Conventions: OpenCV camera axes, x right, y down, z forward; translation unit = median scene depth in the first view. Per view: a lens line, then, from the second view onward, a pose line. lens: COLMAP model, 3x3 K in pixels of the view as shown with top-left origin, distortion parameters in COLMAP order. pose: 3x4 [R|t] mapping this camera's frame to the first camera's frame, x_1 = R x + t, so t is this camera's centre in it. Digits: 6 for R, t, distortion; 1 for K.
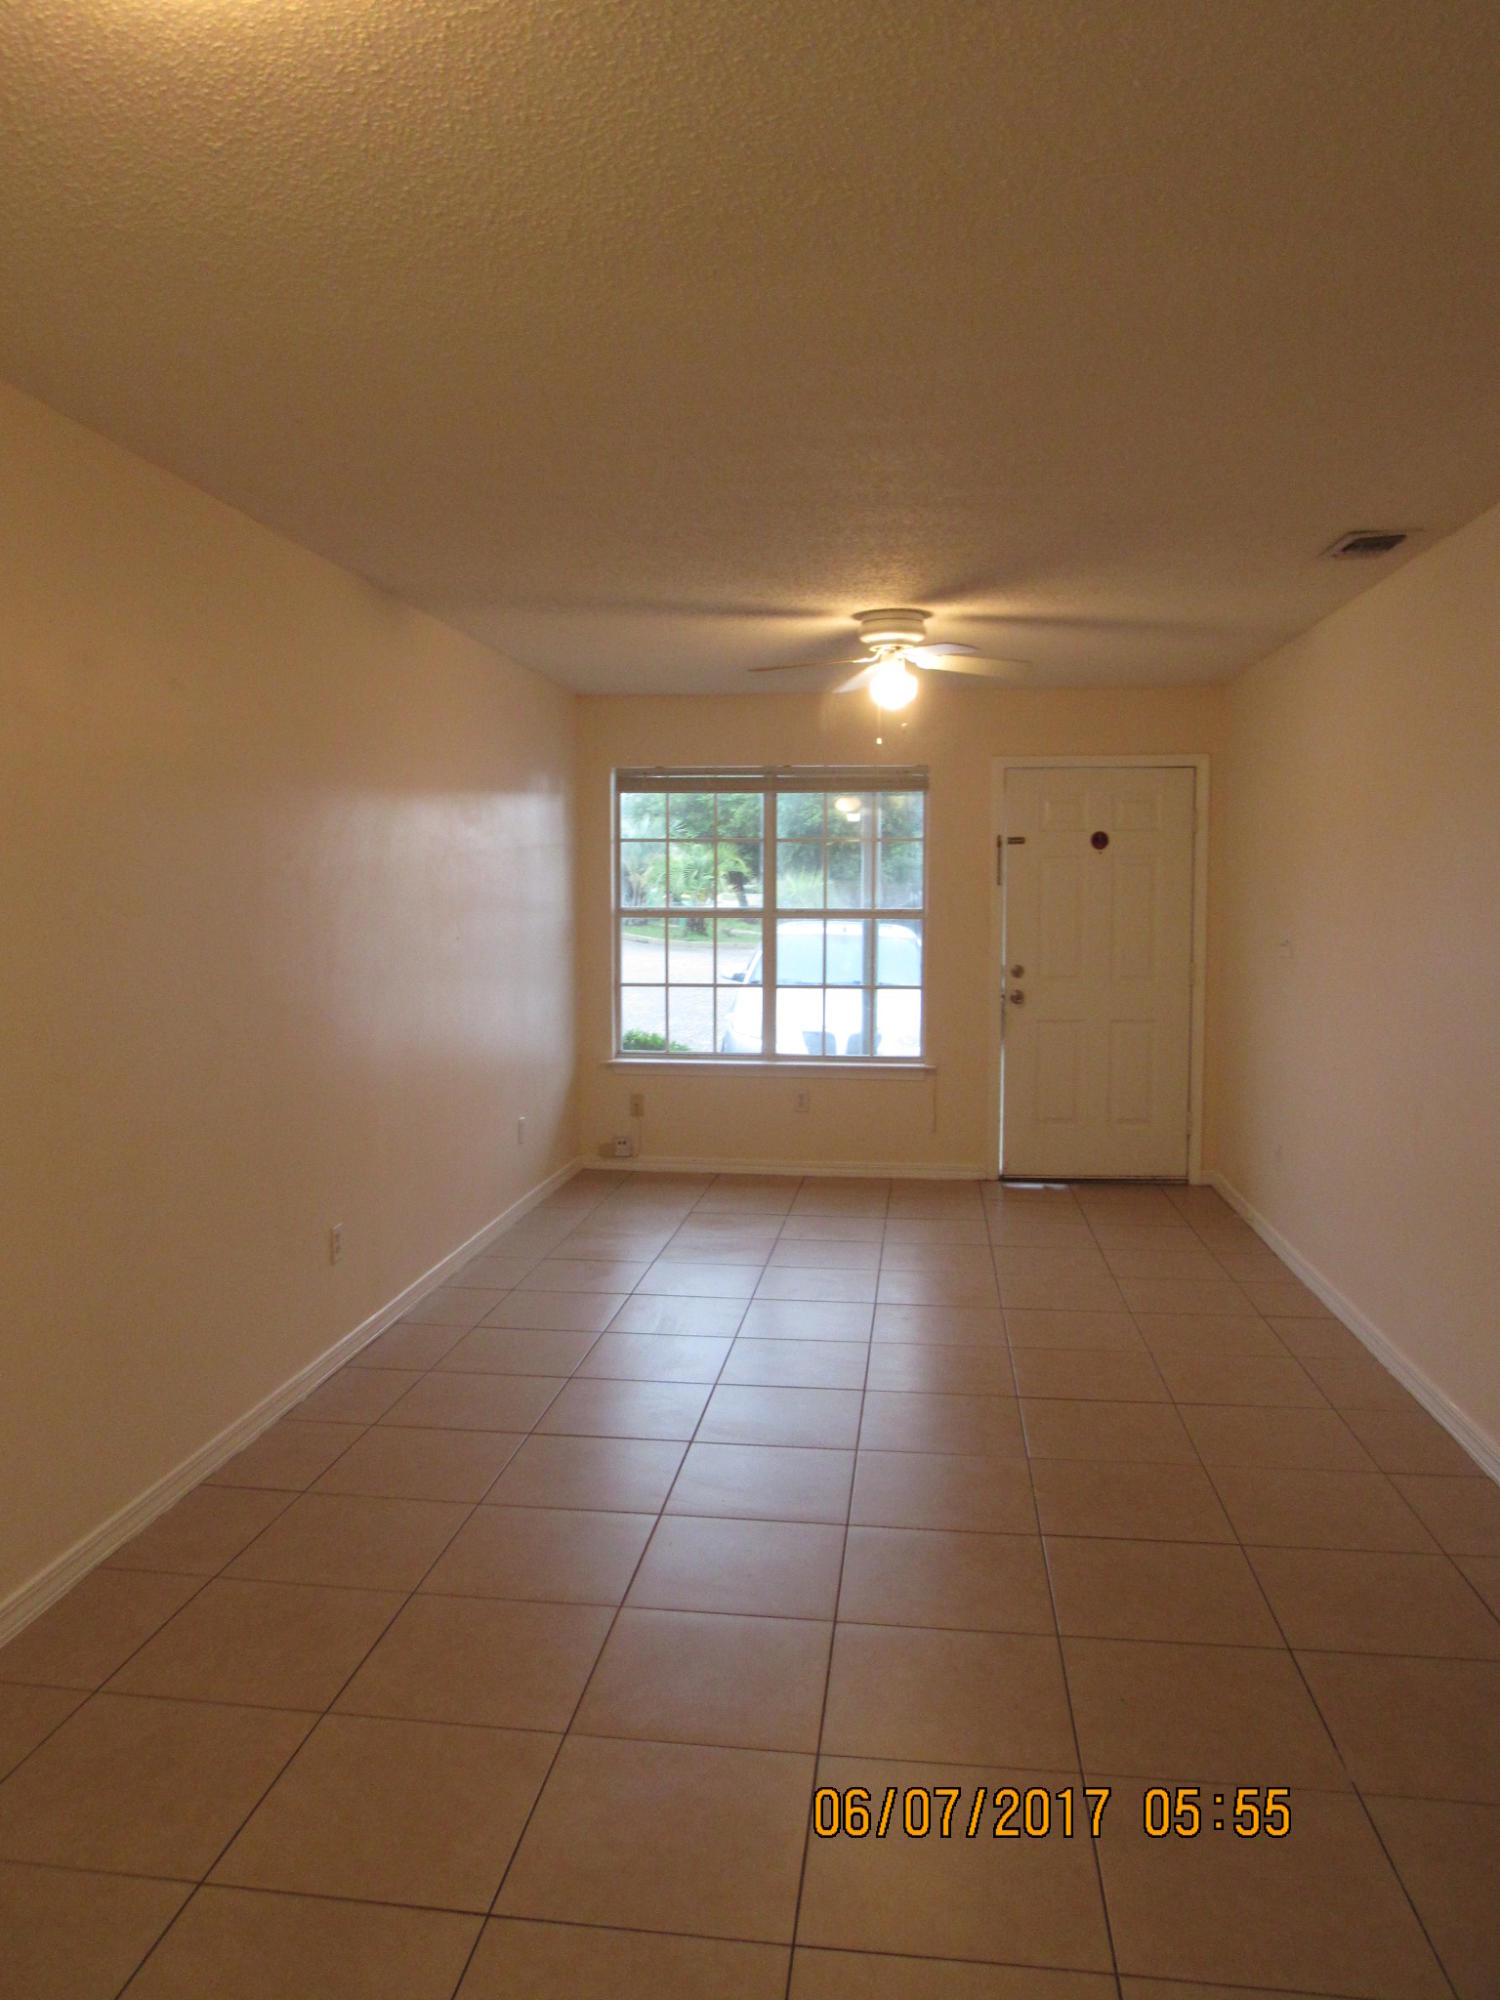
lens RADIAL K [[1411.4, 0, 716.7], [0, 1411.4, 1006.1], [0, 0, 1]] dist [0.003488, 0.012536]
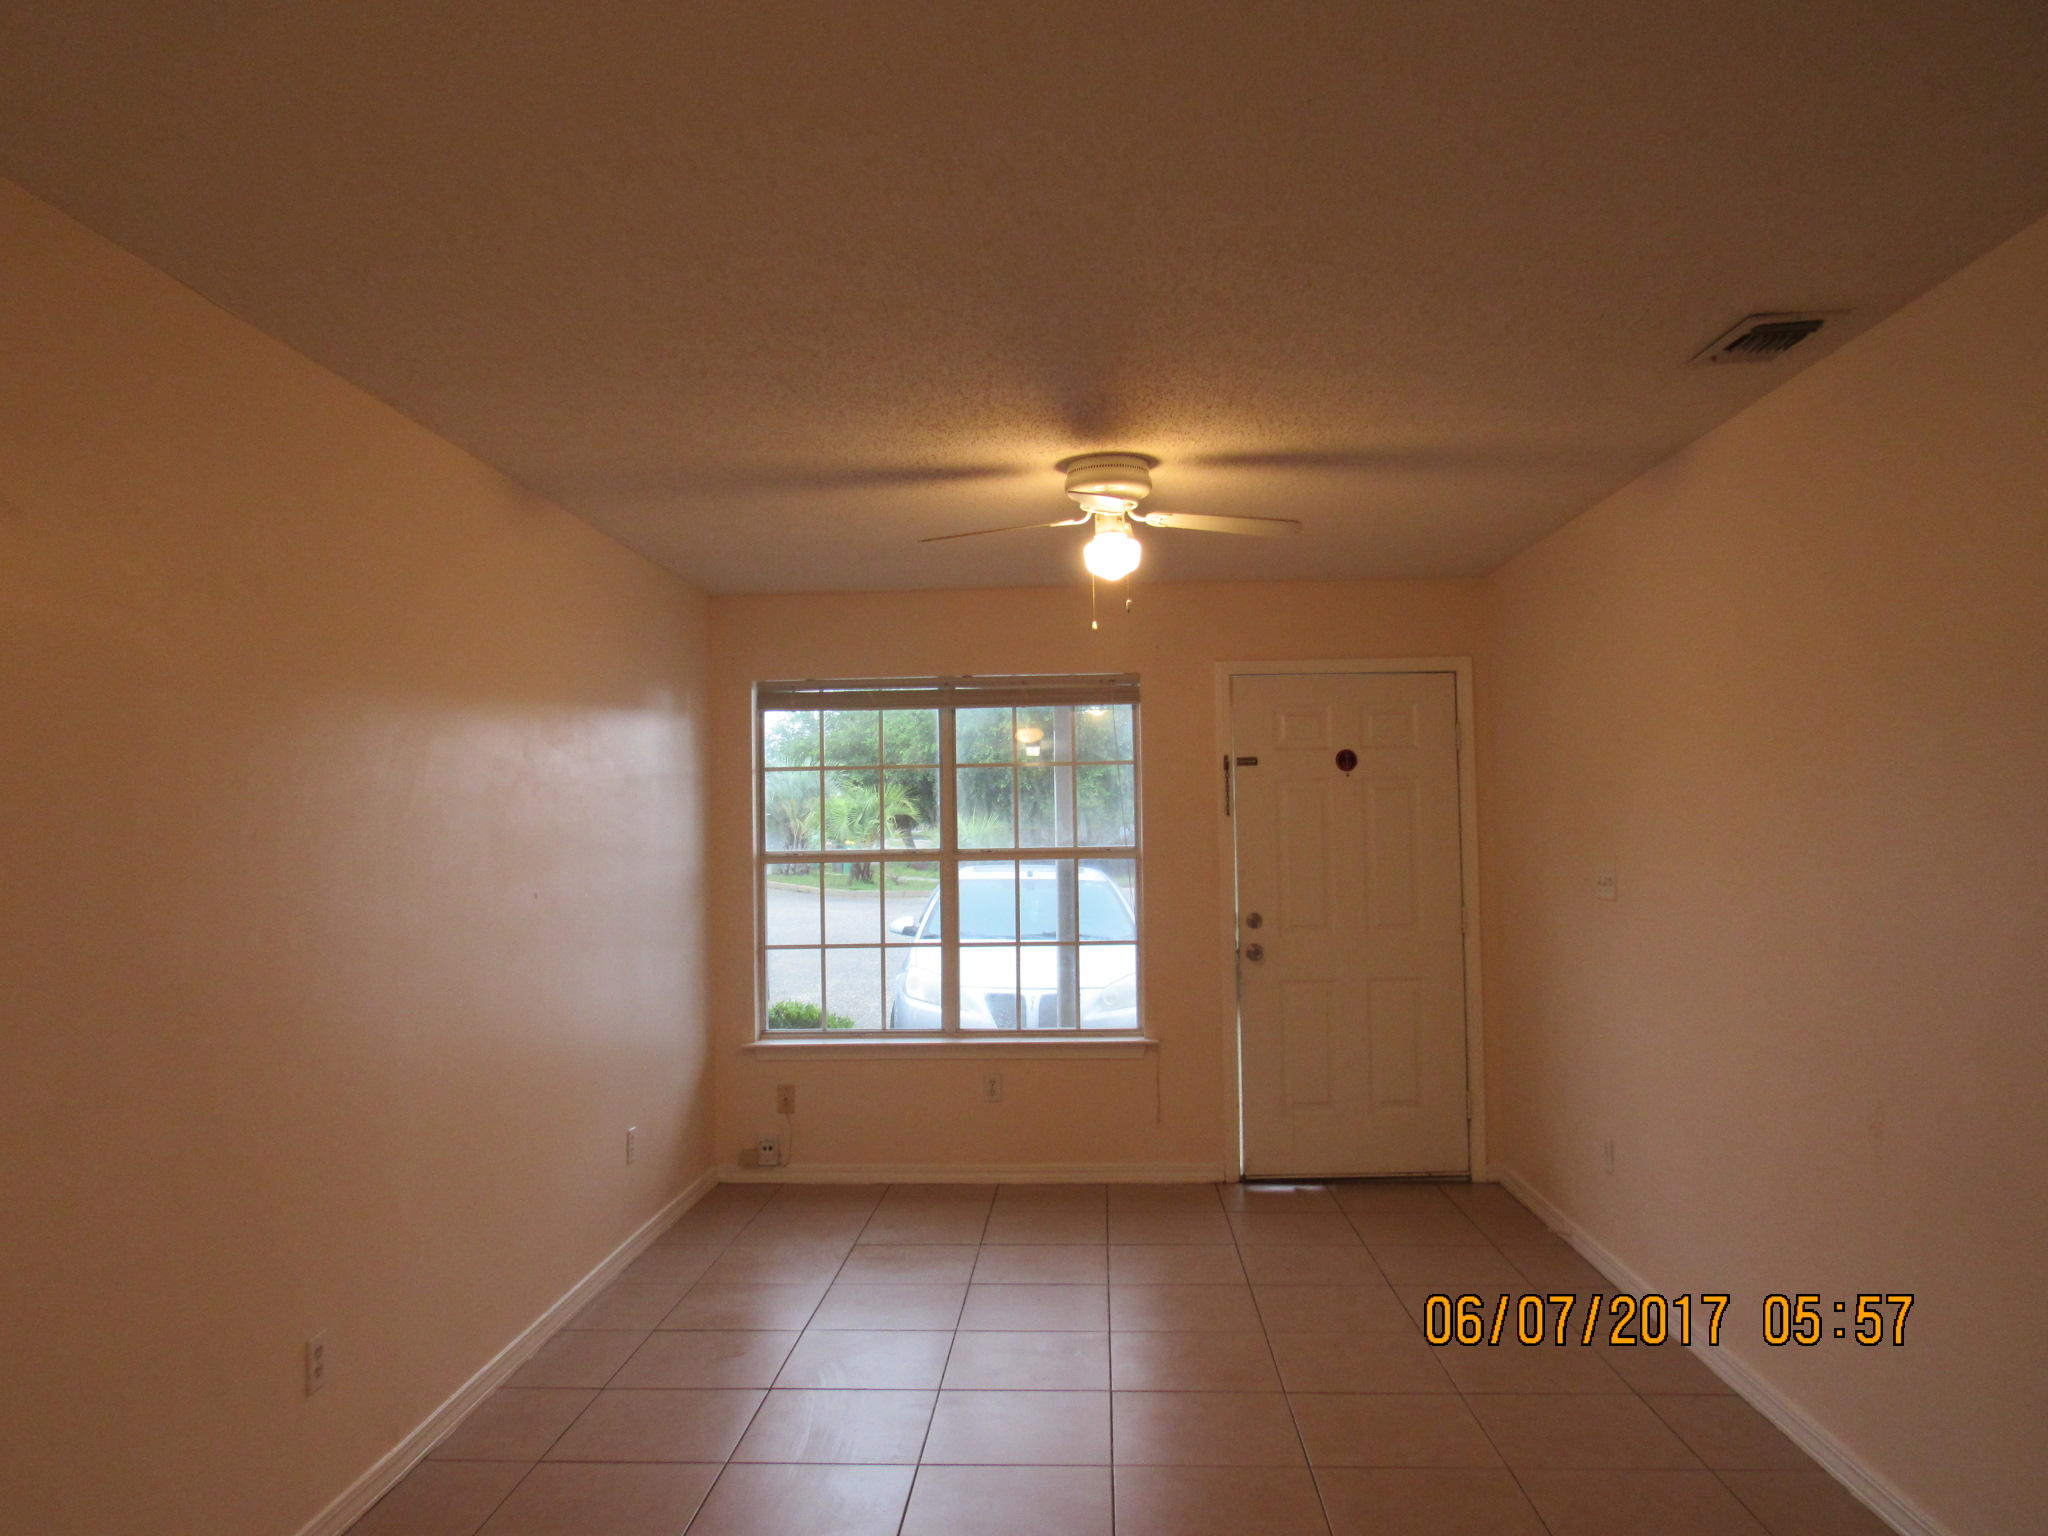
lens RADIAL K [[1456.0, 0, 987.2], [0, 1456.0, 770.7], [0, 0, 1]] dist [0.034098, -0.002920]
pose [[0.997343, -0.013608, 0.071563, 0.000055], [0.022401, 0.992086, -0.123543, -0.009713], [-0.069315, 0.124818, 0.989755, 0.159938]]
